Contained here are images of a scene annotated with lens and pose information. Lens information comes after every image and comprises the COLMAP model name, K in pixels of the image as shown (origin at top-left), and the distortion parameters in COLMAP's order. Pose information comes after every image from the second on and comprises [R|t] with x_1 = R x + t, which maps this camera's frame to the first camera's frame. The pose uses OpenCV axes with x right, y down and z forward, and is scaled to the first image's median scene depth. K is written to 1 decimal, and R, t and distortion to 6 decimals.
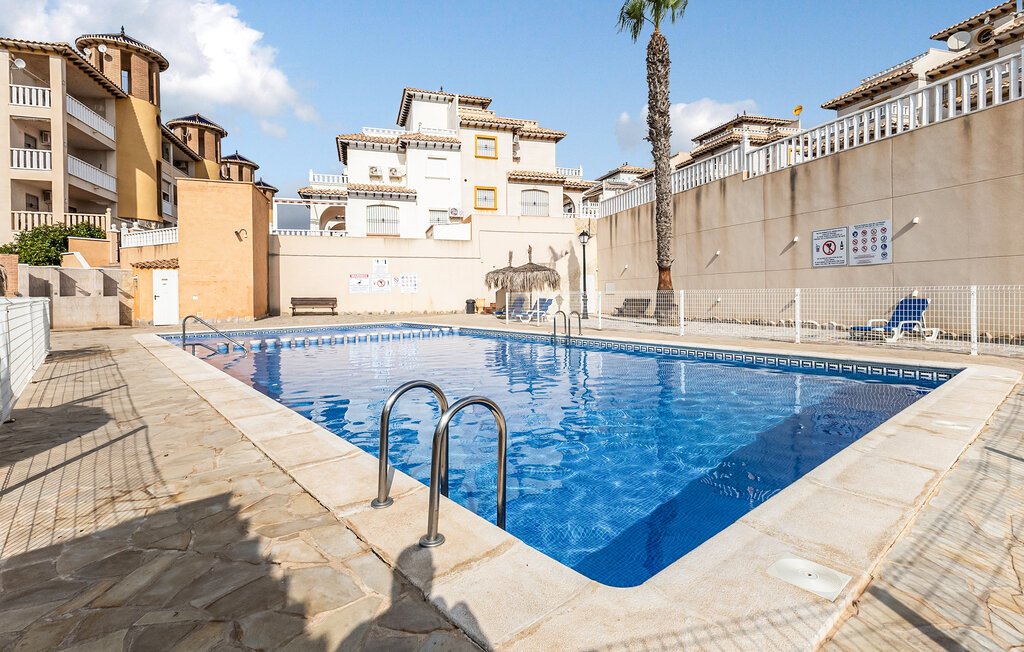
lens RADIAL K [[462.6, 0, 531.8], [0, 462.6, 301.7], [0, 0, 1]] dist [-0.000306, -0.000781]
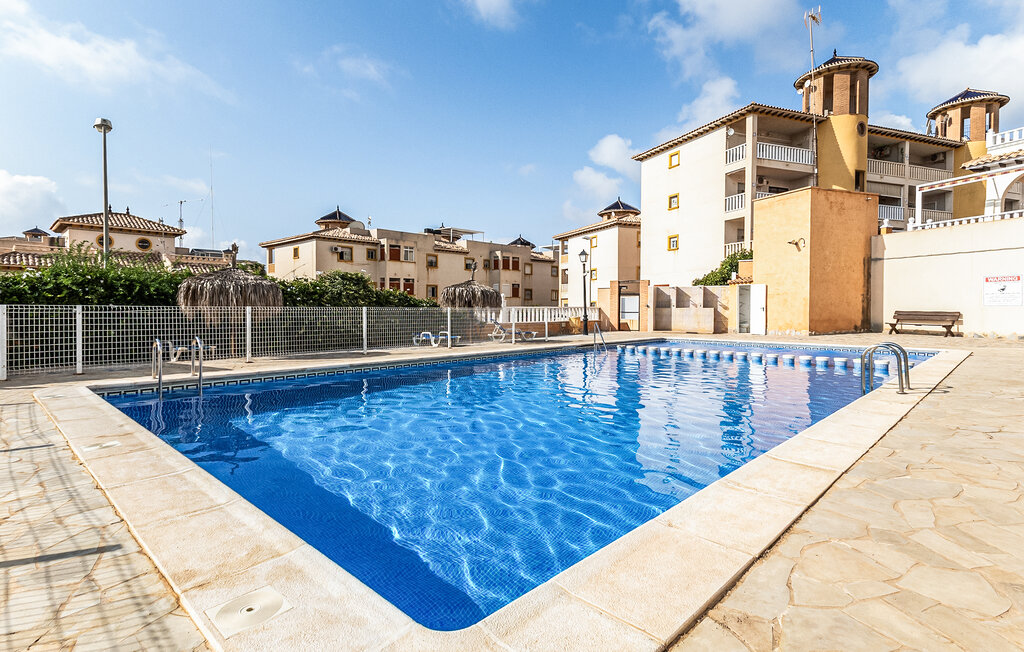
lens RADIAL K [[509.2, 0, 513.2], [0, 509.2, 318.2], [0, 0, 1]] dist [0.001954, 0.000574]
pose [[0.072000, 0.026320, -0.997057, 0.313830], [-0.016918, 0.999540, 0.025164, -0.007313], [0.997261, 0.015056, 0.072412, 0.271968]]
